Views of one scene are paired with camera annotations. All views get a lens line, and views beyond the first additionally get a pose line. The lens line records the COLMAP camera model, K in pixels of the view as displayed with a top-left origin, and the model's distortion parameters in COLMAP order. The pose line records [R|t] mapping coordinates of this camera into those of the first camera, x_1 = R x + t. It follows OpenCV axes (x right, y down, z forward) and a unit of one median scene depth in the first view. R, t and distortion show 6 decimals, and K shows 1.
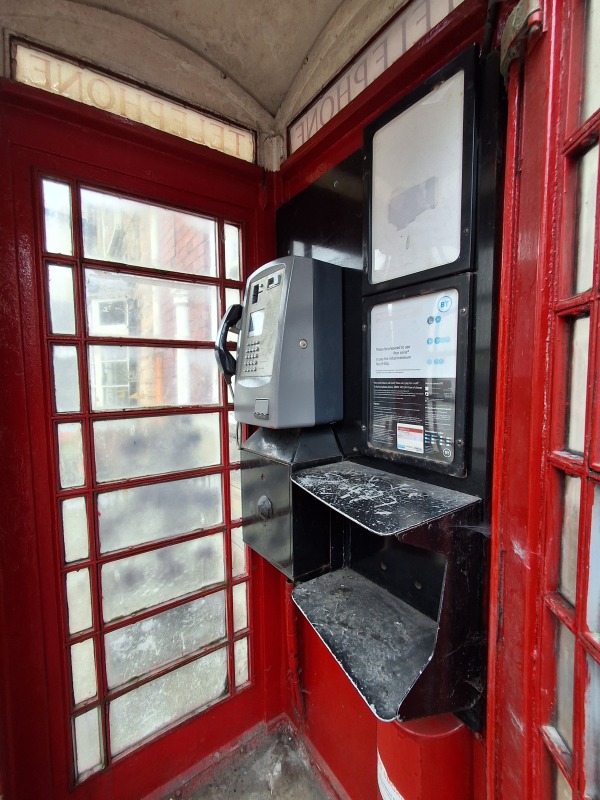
lens RADIAL K [[365.5, 0, 300.8], [0, 365.5, 401.1], [0, 0, 1]] dist [0.005920, 0.000393]
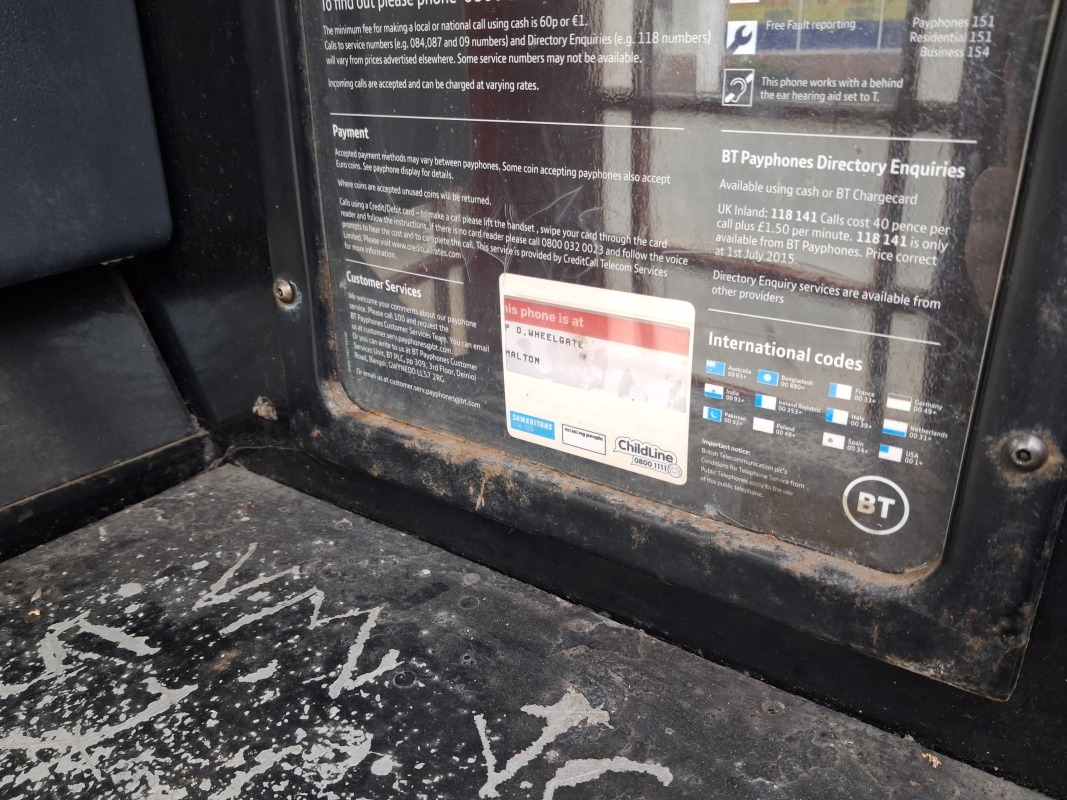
lens RADIAL K [[832.3, 0, 532.1], [0, 832.3, 397.5], [0, 0, 1]] dist [0.010111, -0.014842]
pose [[0.945842, -0.130878, 0.297076, 0.174579], [0.027322, 0.943975, 0.328884, 0.000552], [-0.323476, -0.302956, 0.896427, 0.695903]]
